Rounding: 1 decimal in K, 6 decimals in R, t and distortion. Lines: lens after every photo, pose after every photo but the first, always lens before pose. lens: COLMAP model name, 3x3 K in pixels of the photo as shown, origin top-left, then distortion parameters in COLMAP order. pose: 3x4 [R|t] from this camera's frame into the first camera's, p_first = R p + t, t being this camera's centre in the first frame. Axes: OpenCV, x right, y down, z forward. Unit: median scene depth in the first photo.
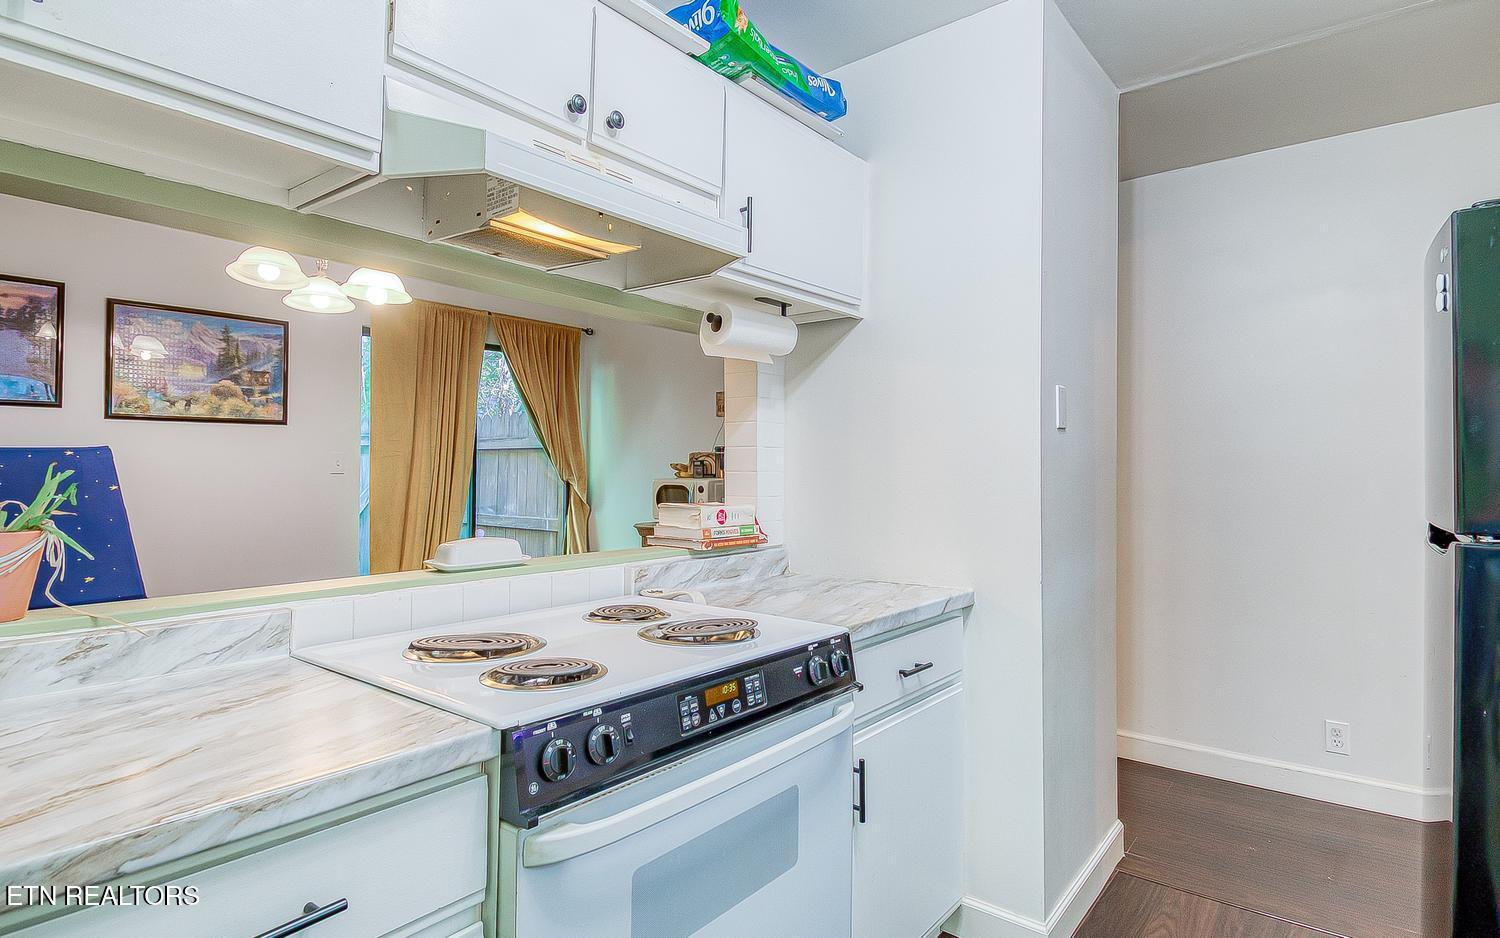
lens RADIAL K [[785.3, 0, 750.0], [0, 785.3, 469.0], [0, 0, 1]] dist [0.018463, -0.000208]
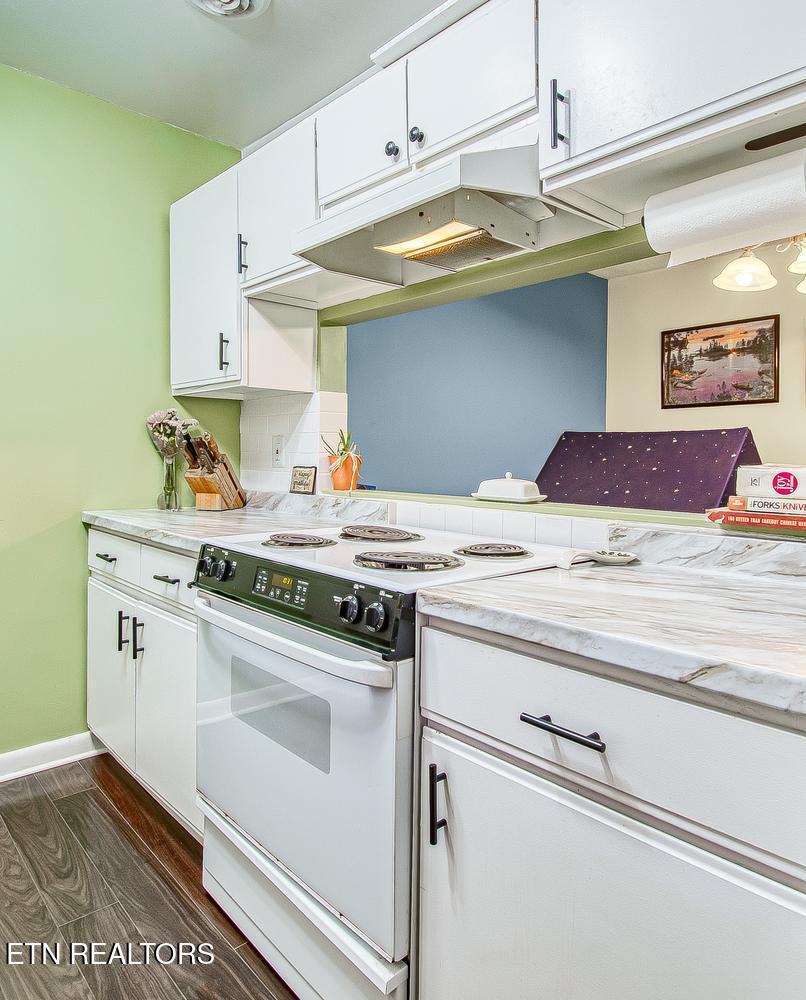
lens RADIAL K [[635.2, 0, 403.5], [0, 635.2, 475.6], [0, 0, 1]] dist [-0.003829, -0.000921]
pose [[-0.142839, 0.027563, -0.989362, 0.334452], [-0.007622, 0.999552, 0.028947, 0.024882], [0.989717, 0.011676, -0.142565, 0.456949]]
